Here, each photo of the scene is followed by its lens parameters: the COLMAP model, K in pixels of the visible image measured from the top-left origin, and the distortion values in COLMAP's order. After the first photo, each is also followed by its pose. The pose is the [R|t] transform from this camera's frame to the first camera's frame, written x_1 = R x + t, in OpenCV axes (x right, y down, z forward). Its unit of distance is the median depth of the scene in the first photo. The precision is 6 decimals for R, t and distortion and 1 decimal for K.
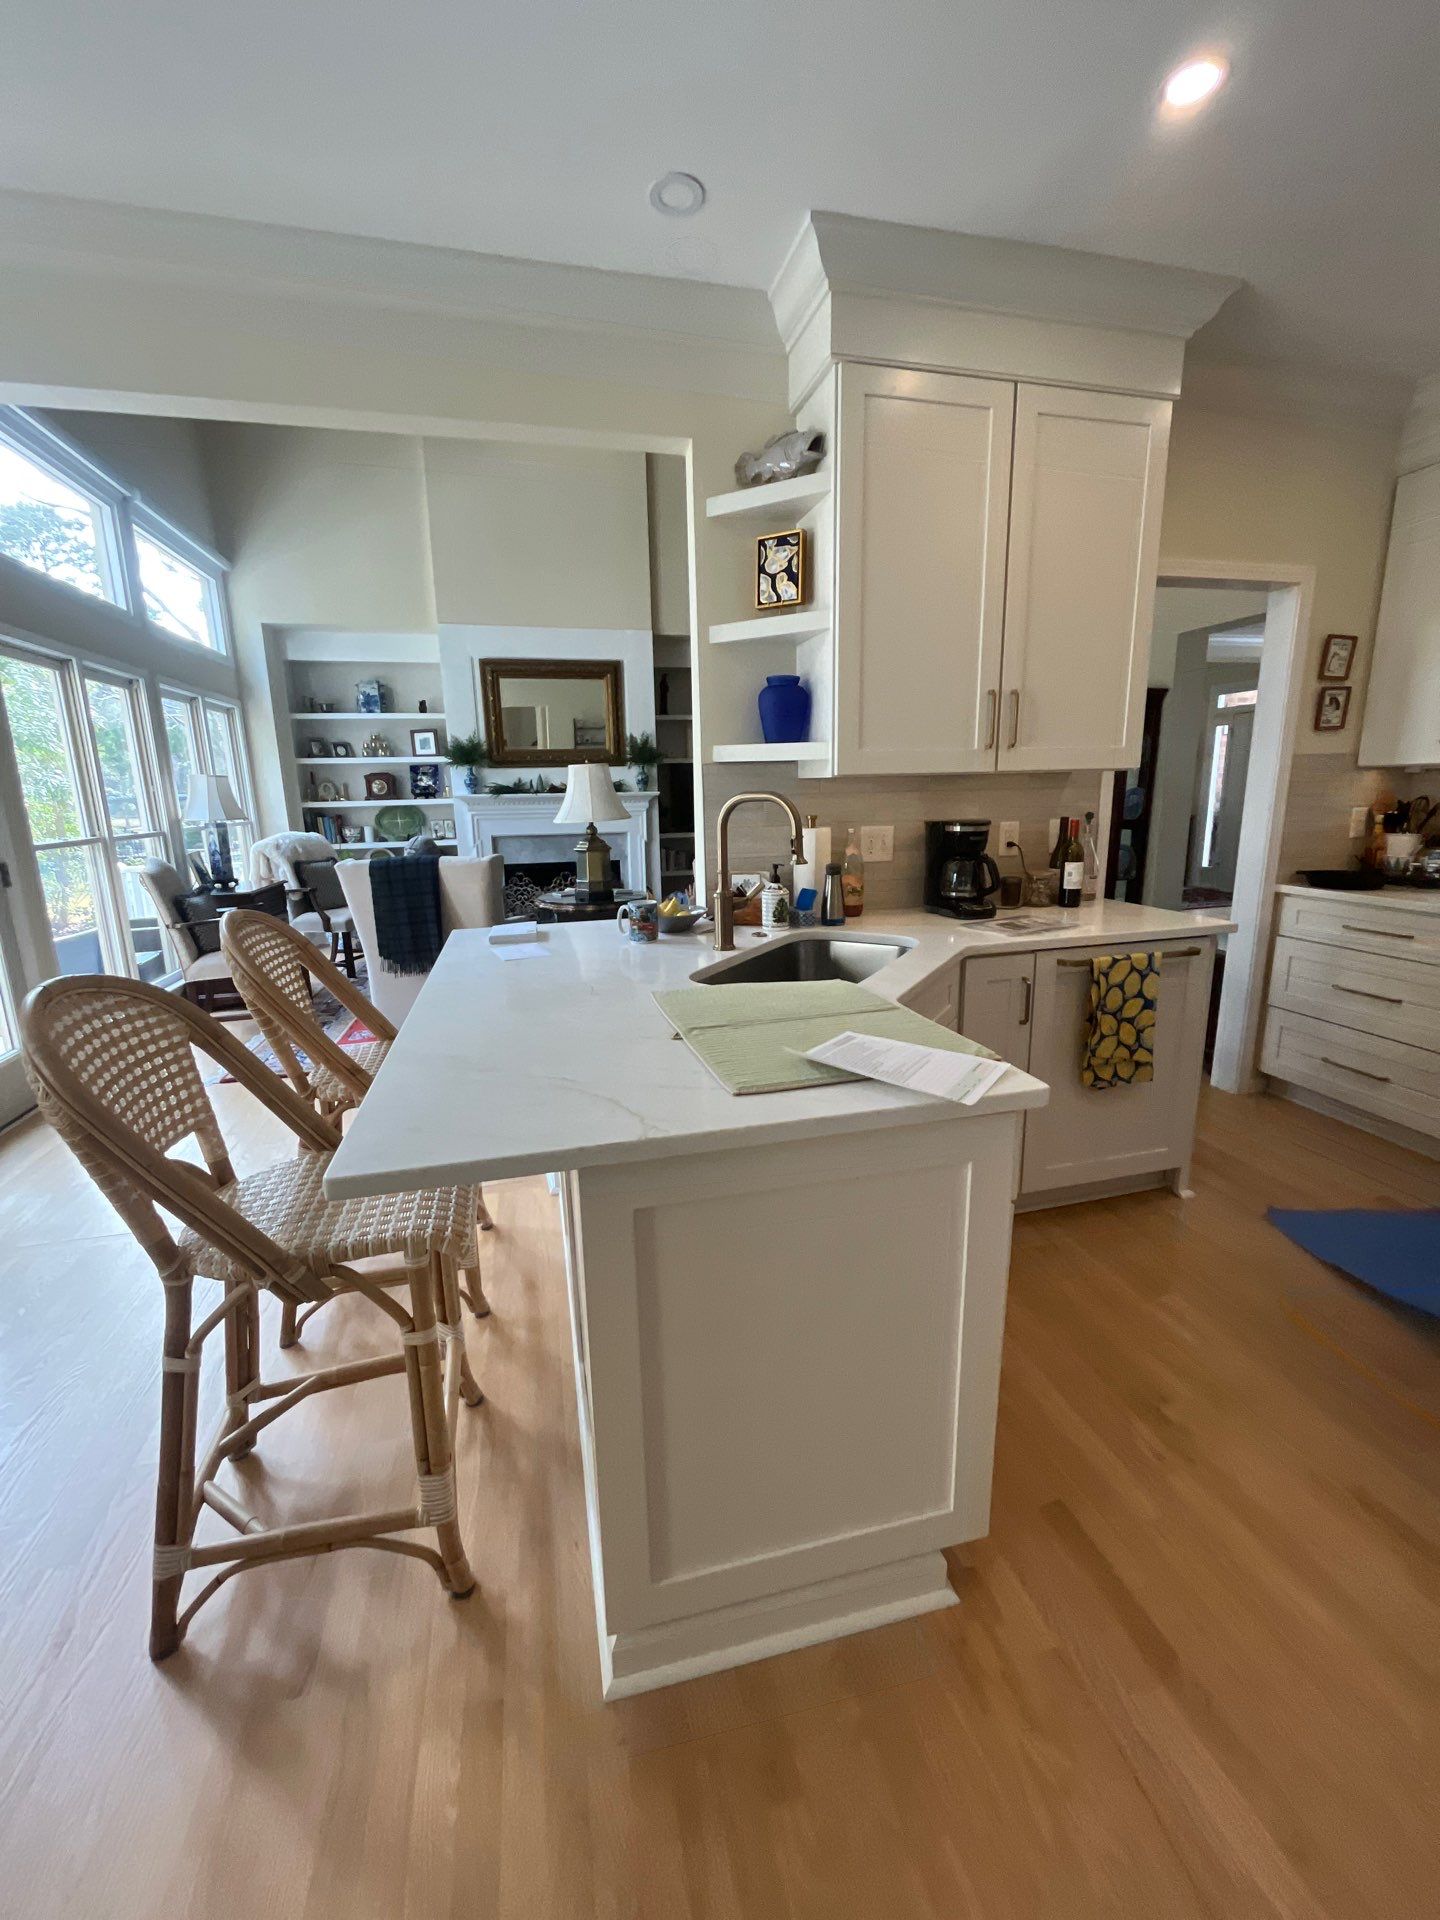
lens RADIAL K [[773.8, 0, 718.3], [0, 773.8, 947.6], [0, 0, 1]] dist [-0.002855, 0.000311]
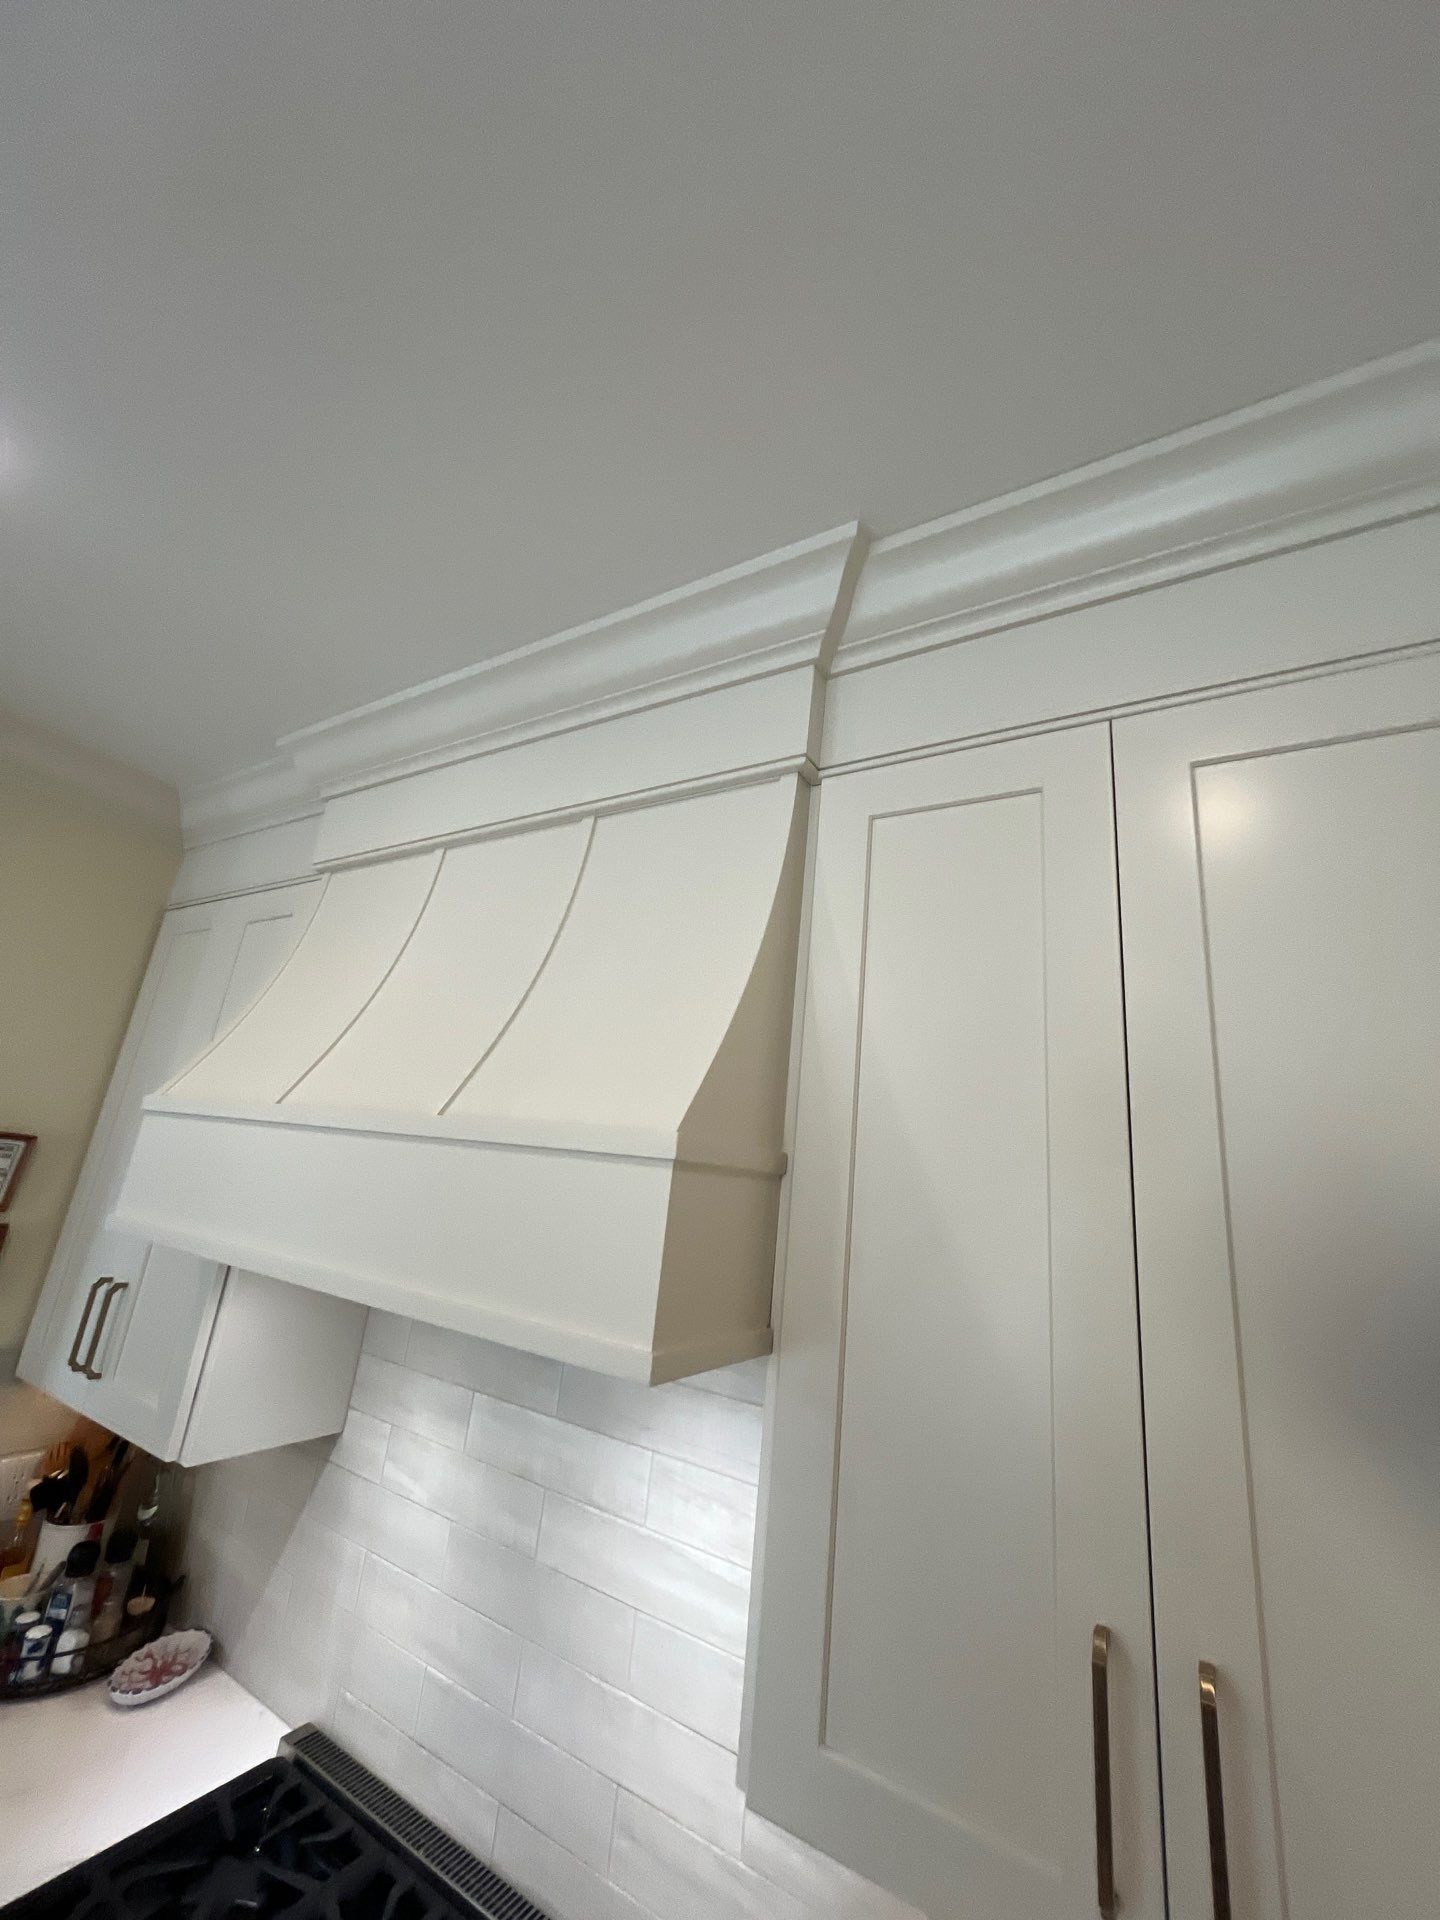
lens RADIAL K [[770.2, 0, 719.5], [0, 770.2, 951.6], [0, 0, 1]] dist [-0.003914, -0.000028]
pose [[0.705021, 0.289252, 0.647517, 0.838502], [0.031703, 0.899275, -0.436233, -0.283730], [-0.708478, 0.328082, 0.624837, 0.266172]]
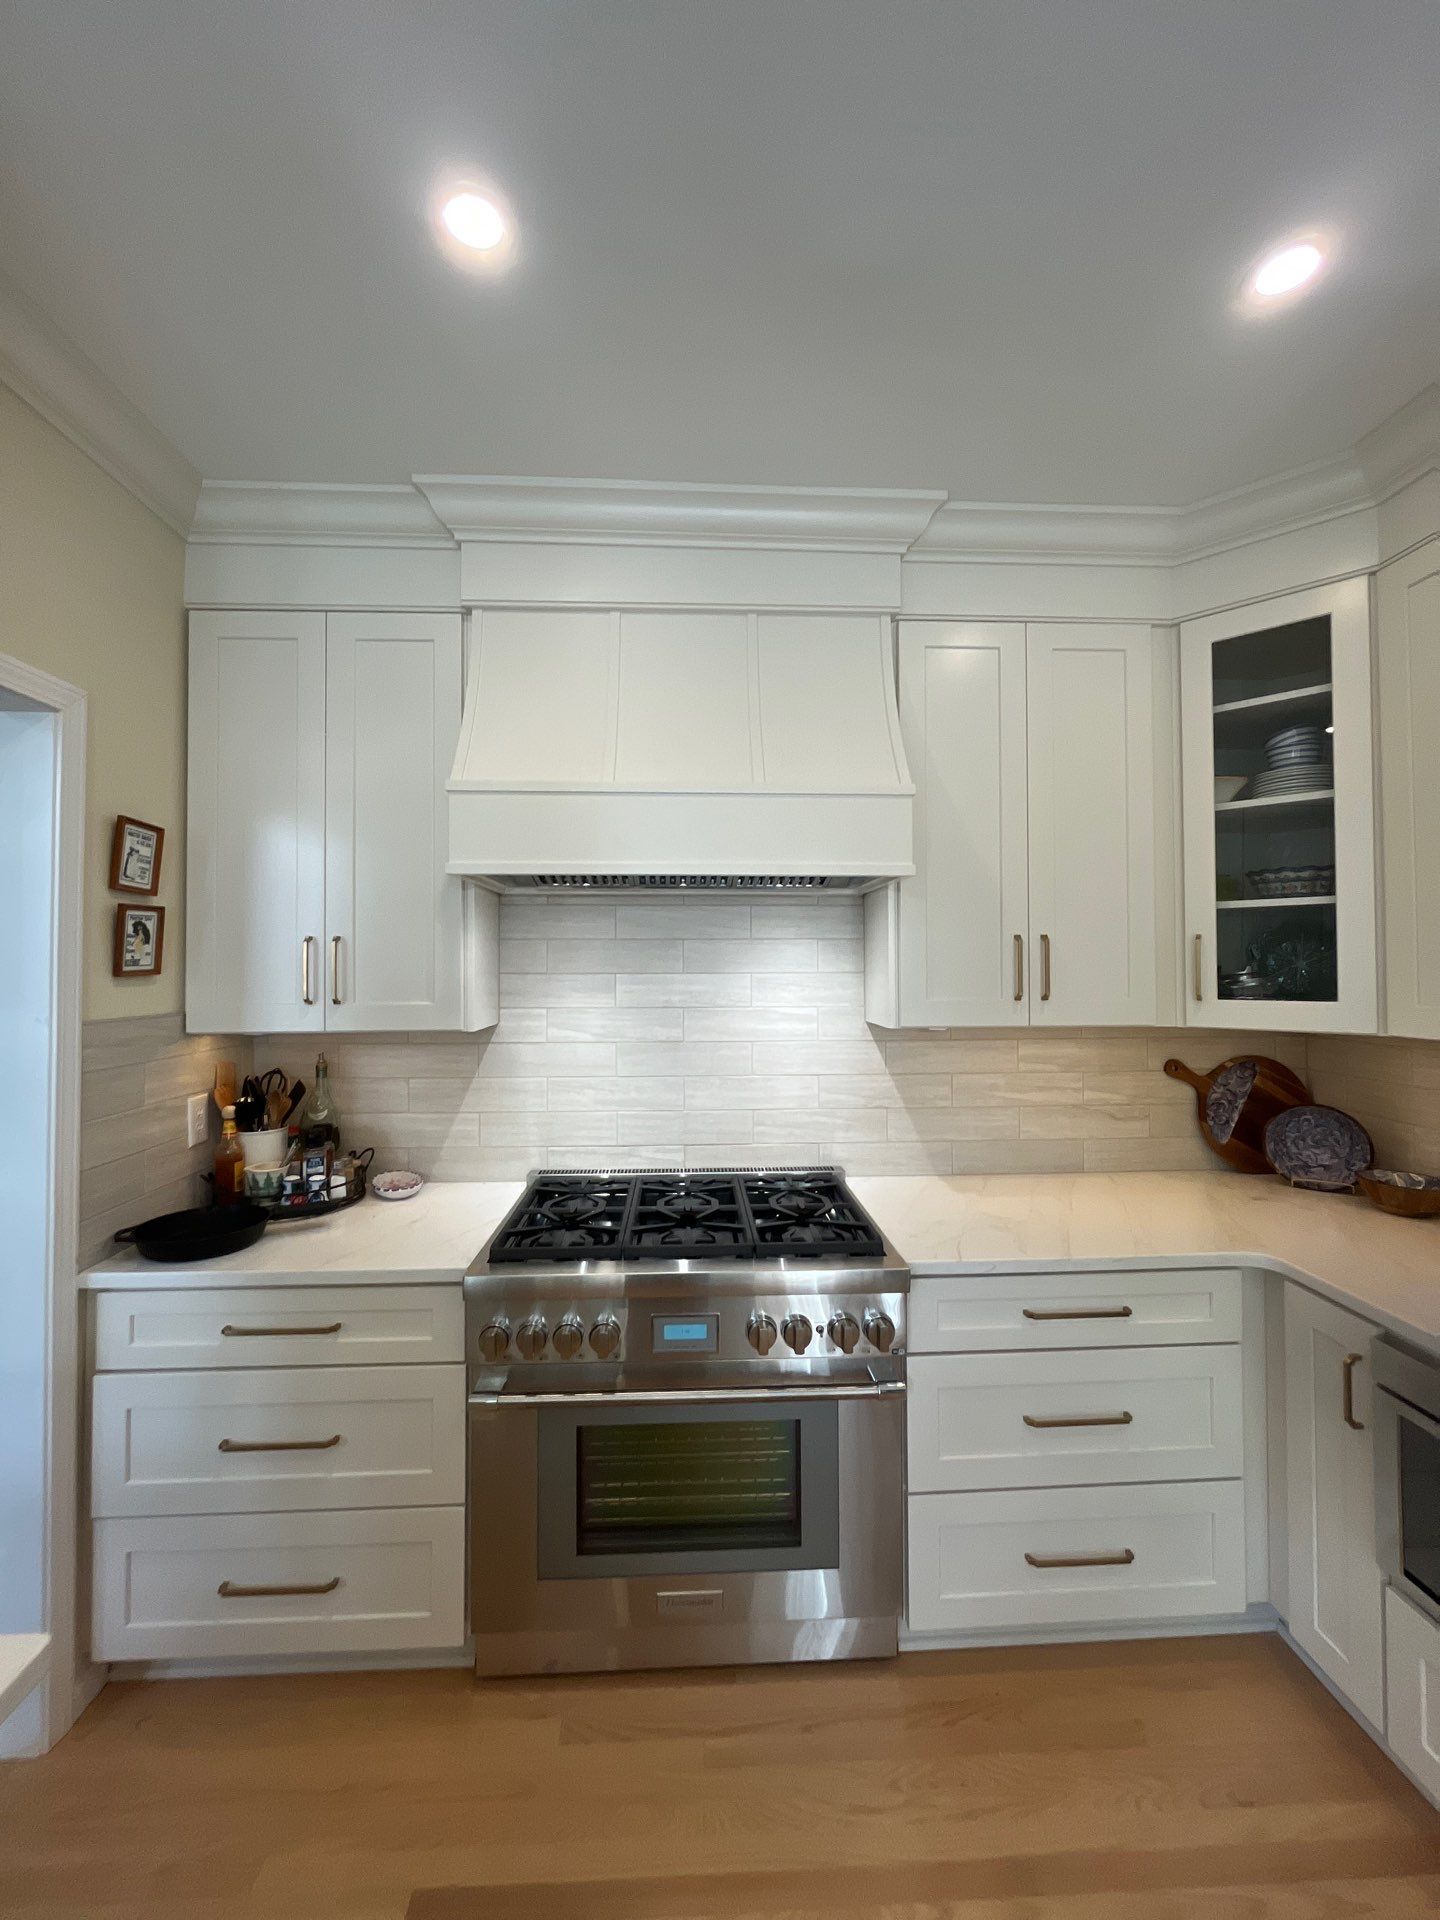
lens RADIAL K [[773.8, 0, 716.3], [0, 773.8, 953.3], [0, 0, 1]] dist [-0.002855, 0.000311]
pose [[0.197931, 0.036532, 0.979535, 0.346529], [0.201274, 0.976497, -0.077090, -0.185669], [-0.959329, 0.212414, 0.185926, 0.528240]]
